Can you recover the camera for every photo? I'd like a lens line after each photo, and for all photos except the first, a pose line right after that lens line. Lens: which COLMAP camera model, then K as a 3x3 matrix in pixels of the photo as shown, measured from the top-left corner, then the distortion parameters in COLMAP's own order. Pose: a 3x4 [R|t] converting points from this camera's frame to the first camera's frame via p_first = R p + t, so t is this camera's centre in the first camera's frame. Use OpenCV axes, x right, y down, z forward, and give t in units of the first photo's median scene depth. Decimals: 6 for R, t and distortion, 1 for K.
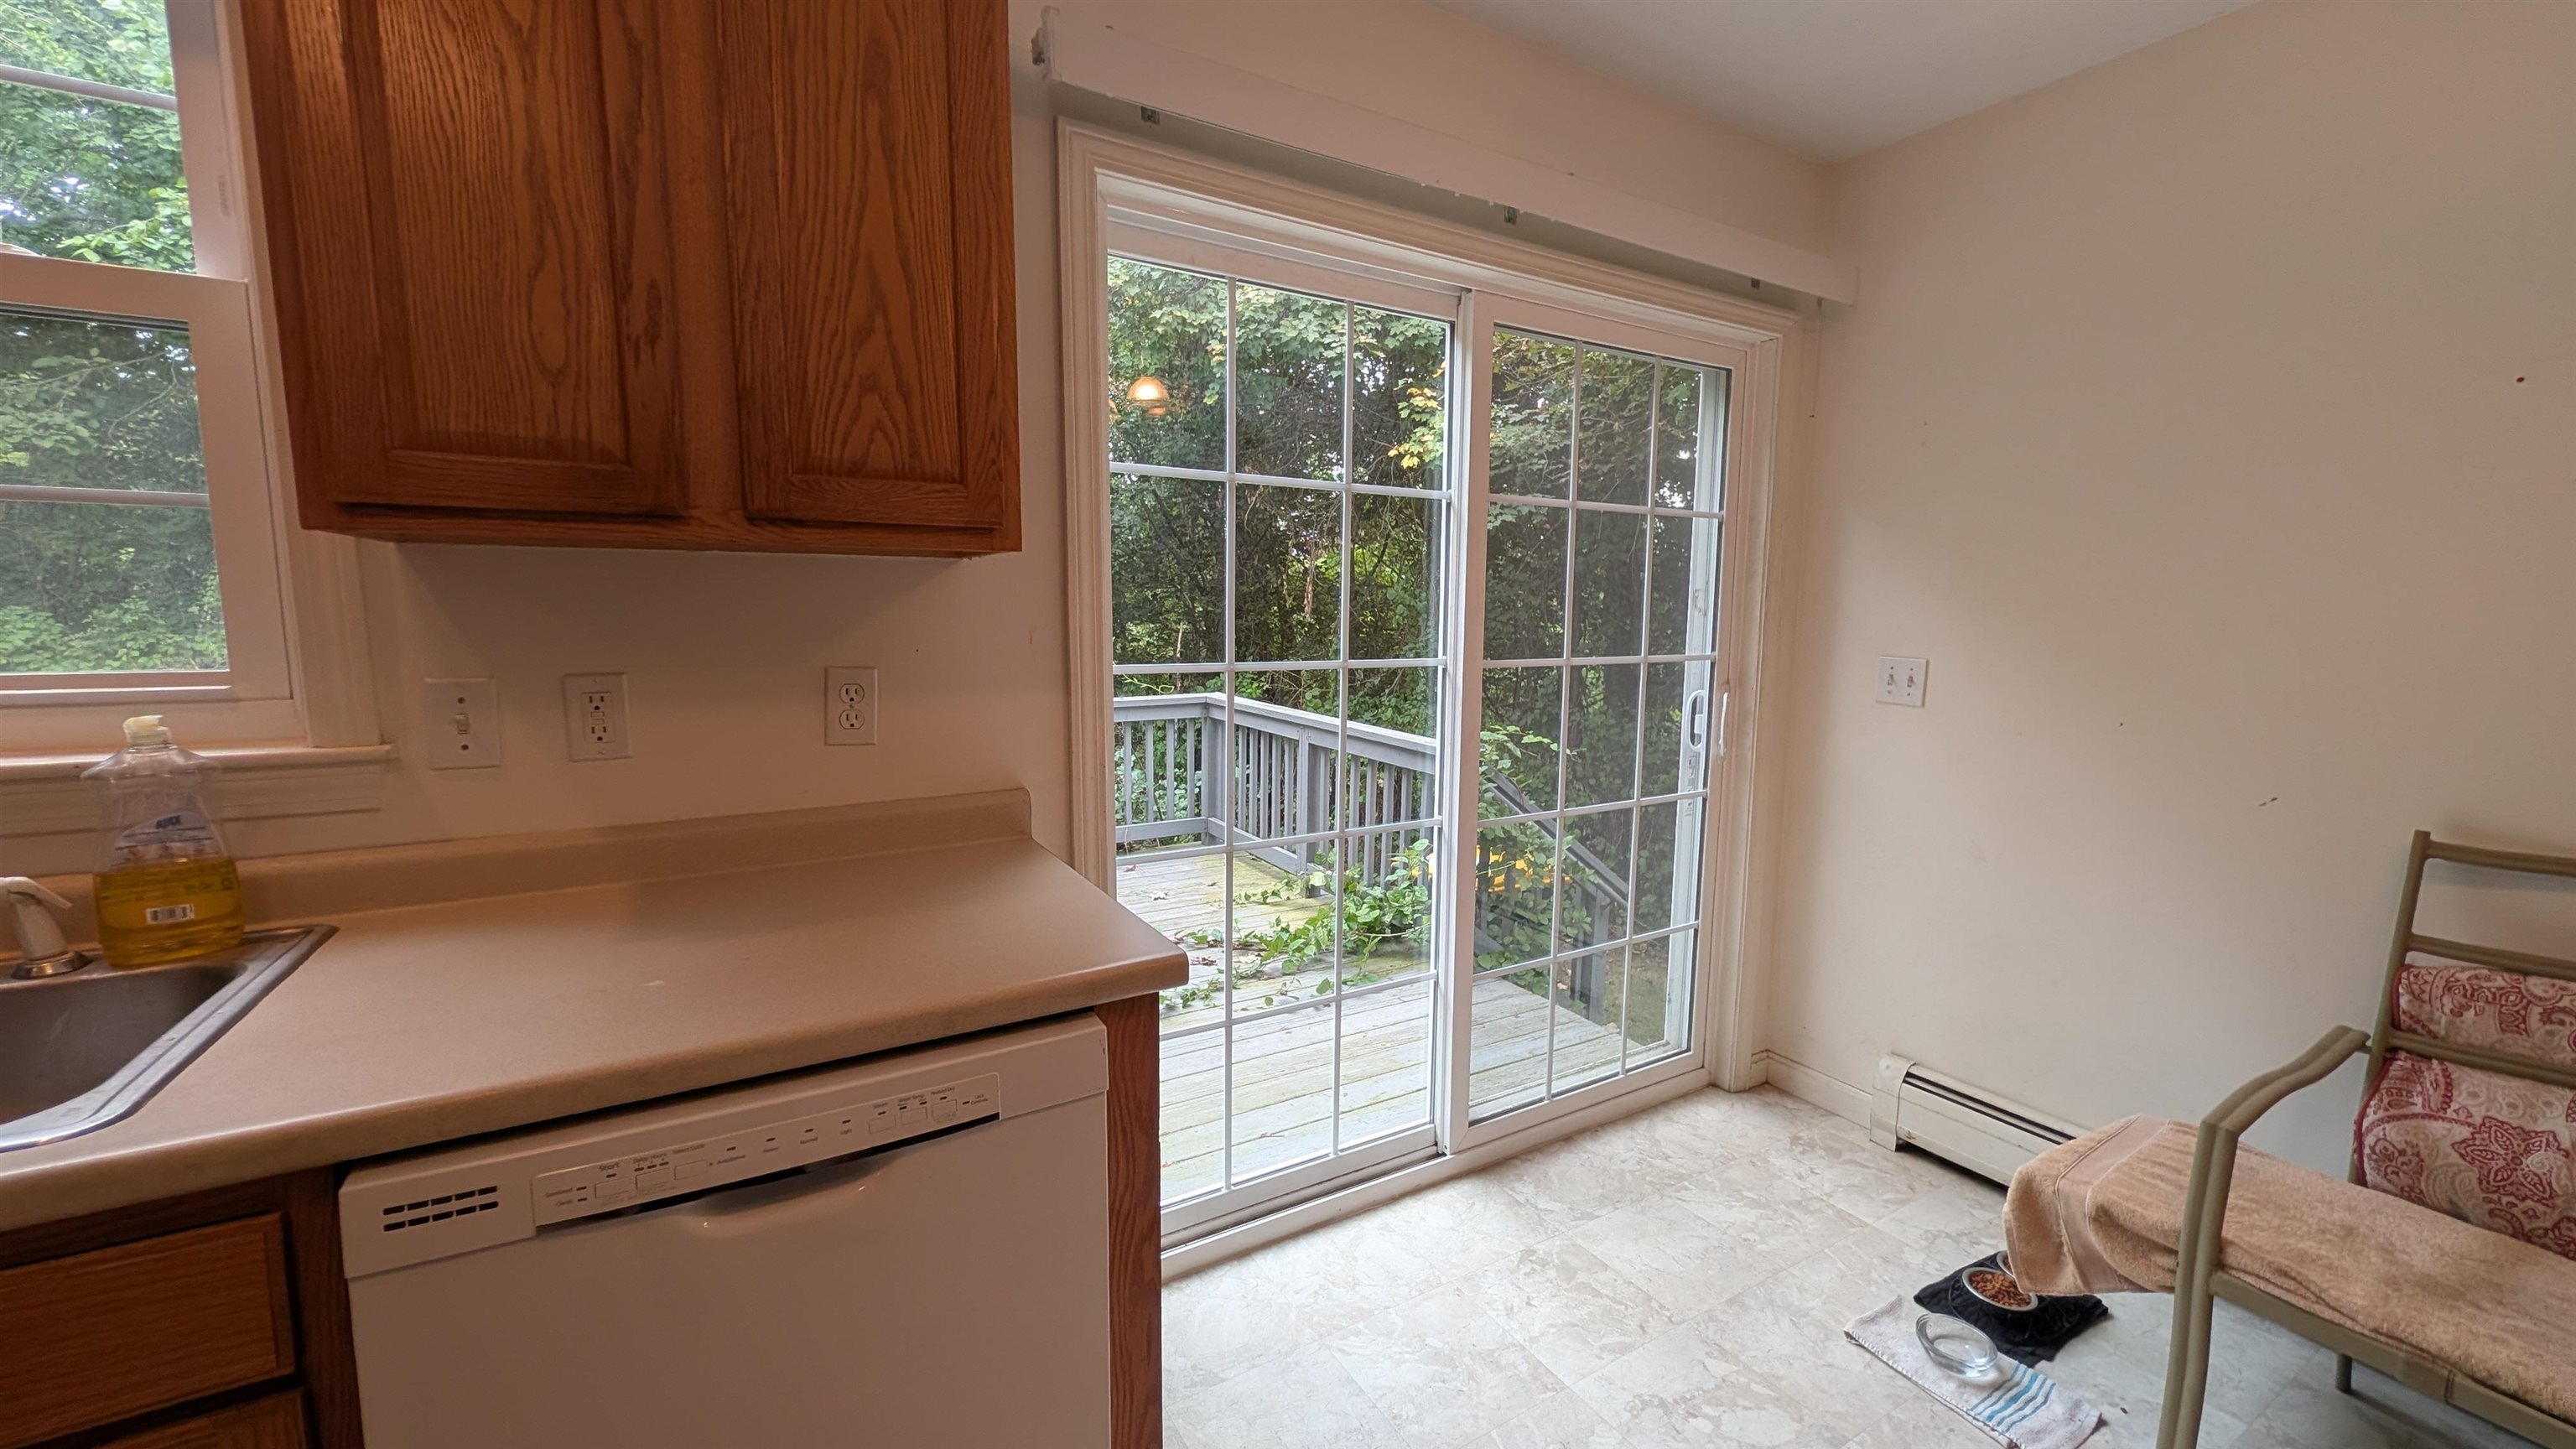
lens RADIAL K [[986.9, 0, 1277.8], [0, 986.9, 722.9], [0, 0, 1]] dist [0.002265, -0.000043]
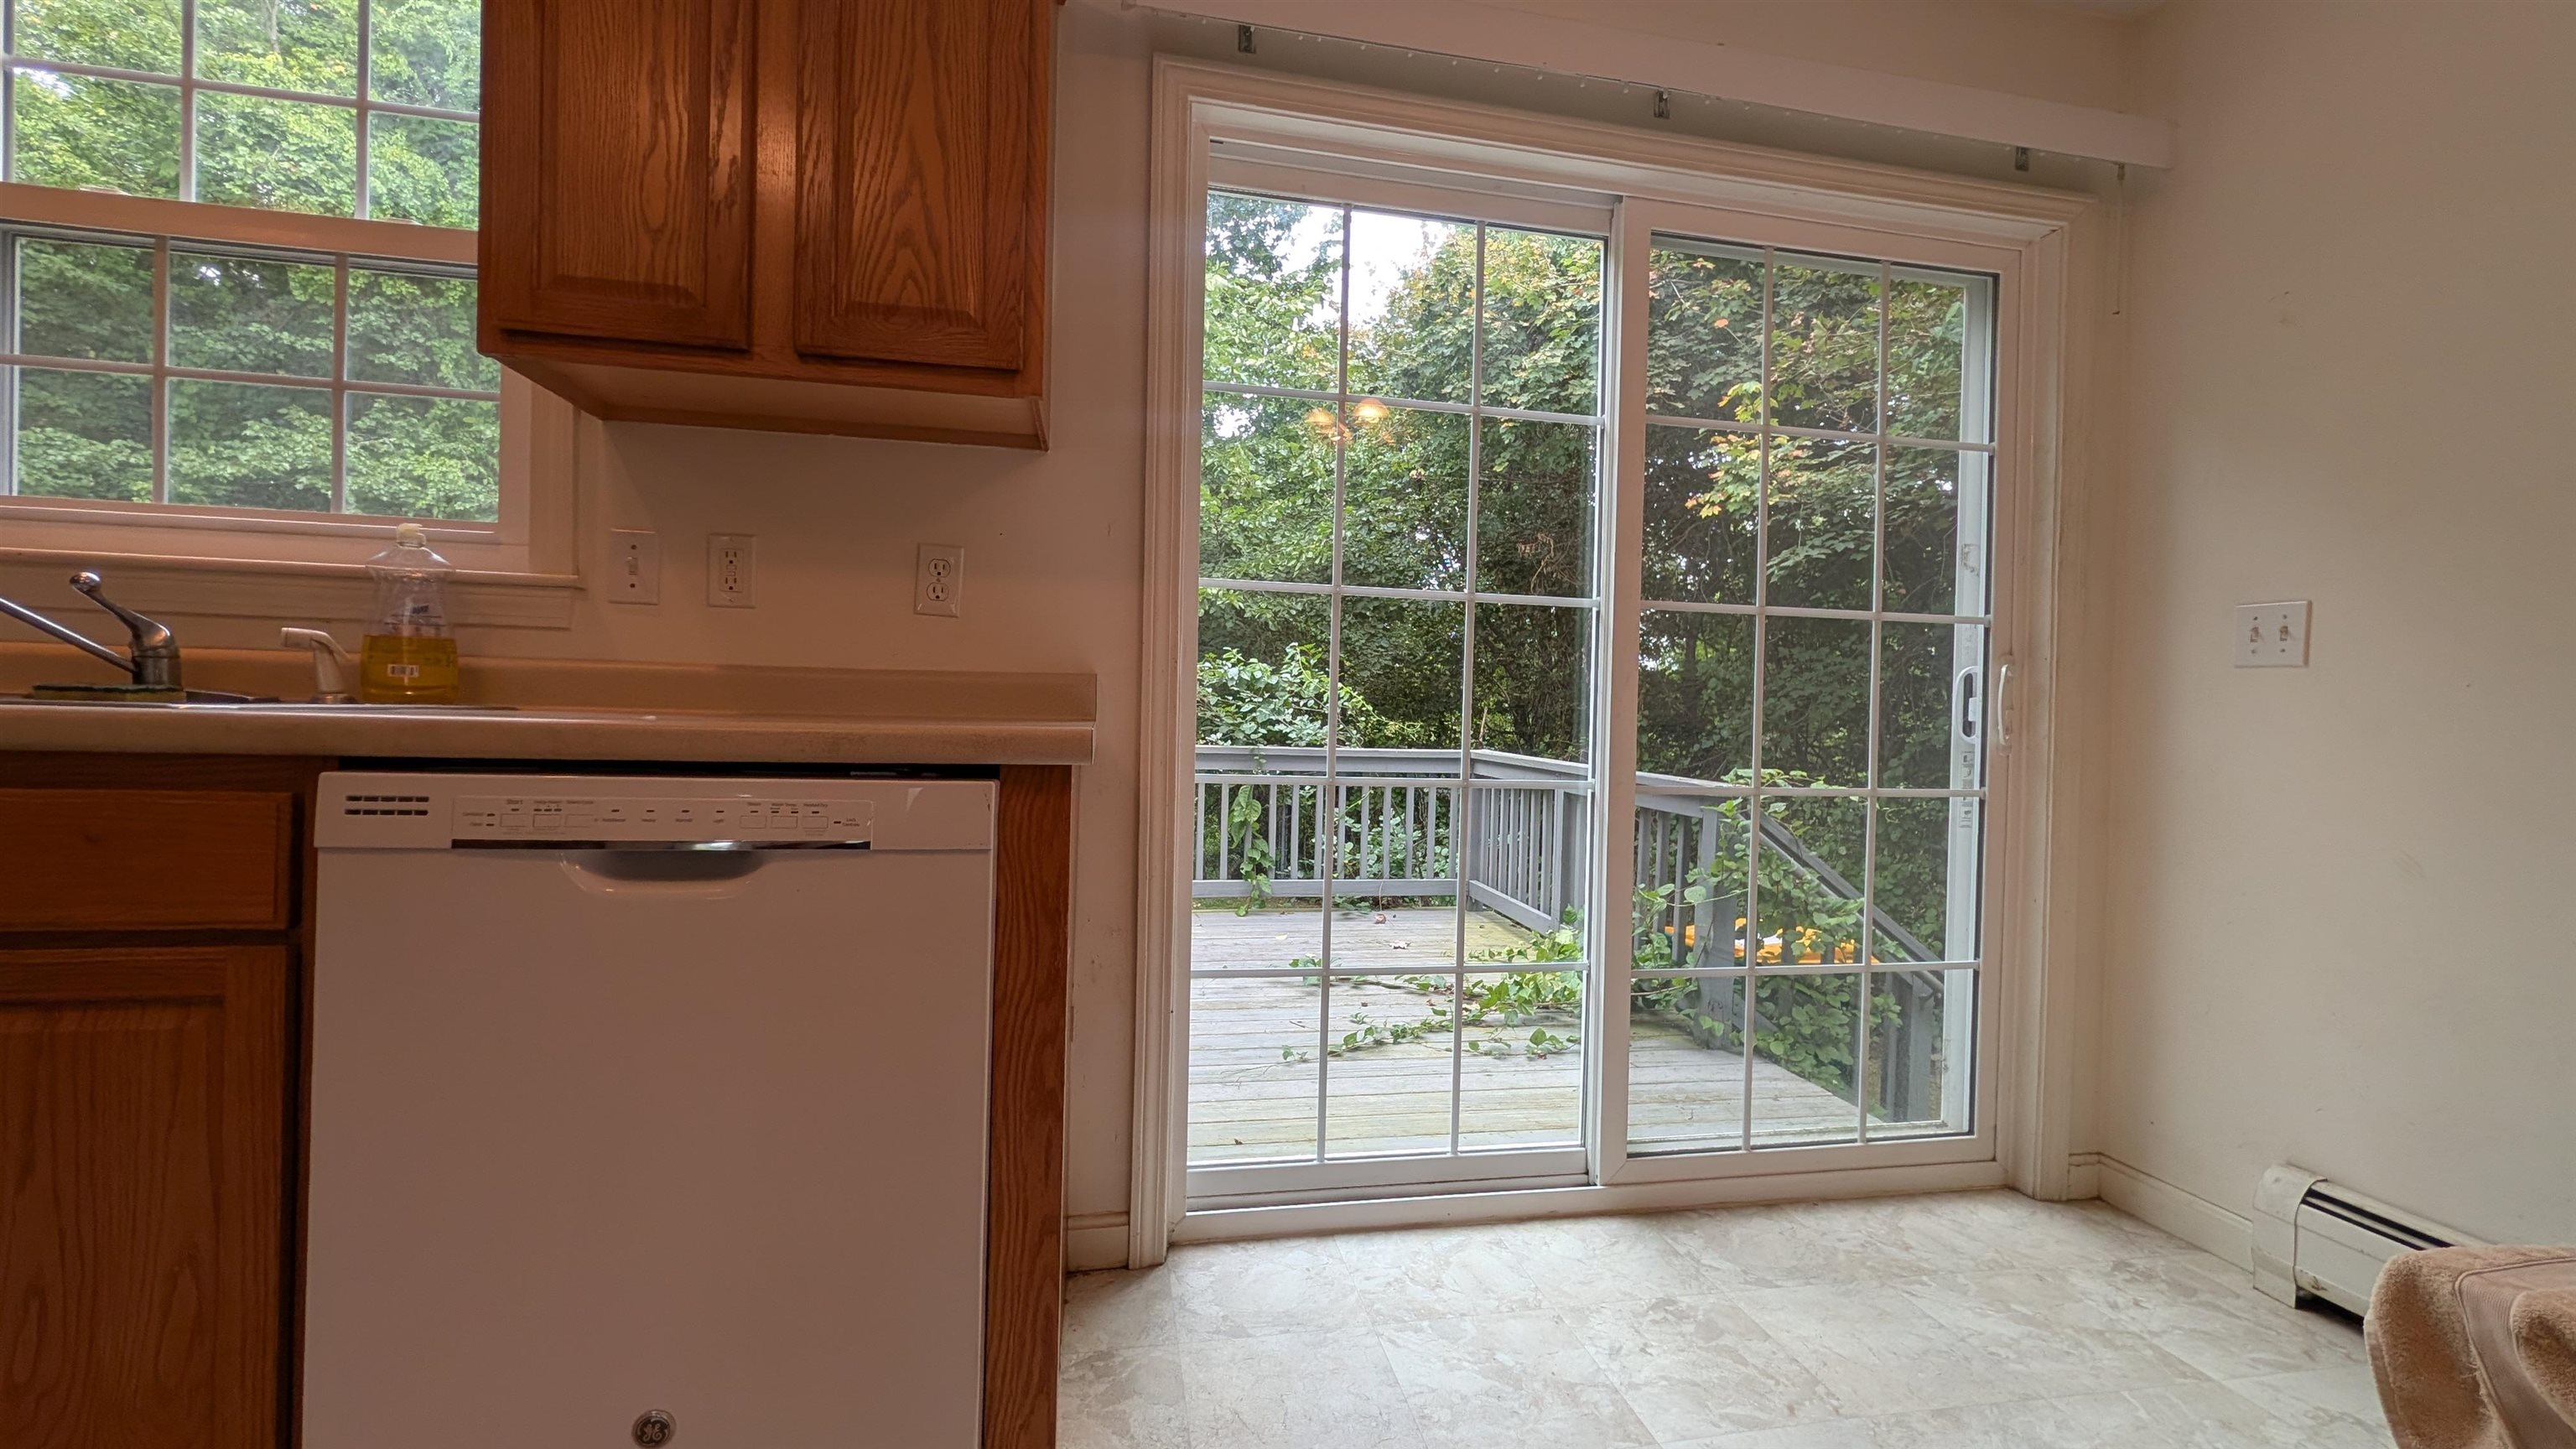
lens RADIAL K [[986.9, 0, 1277.8], [0, 986.9, 722.9], [0, 0, 1]] dist [0.002265, -0.000043]
pose [[0.941576, 0.019562, -0.336232, 0.204559], [-0.058690, 0.992568, -0.106605, 0.162551], [0.331647, 0.120110, 0.935726, 0.079752]]
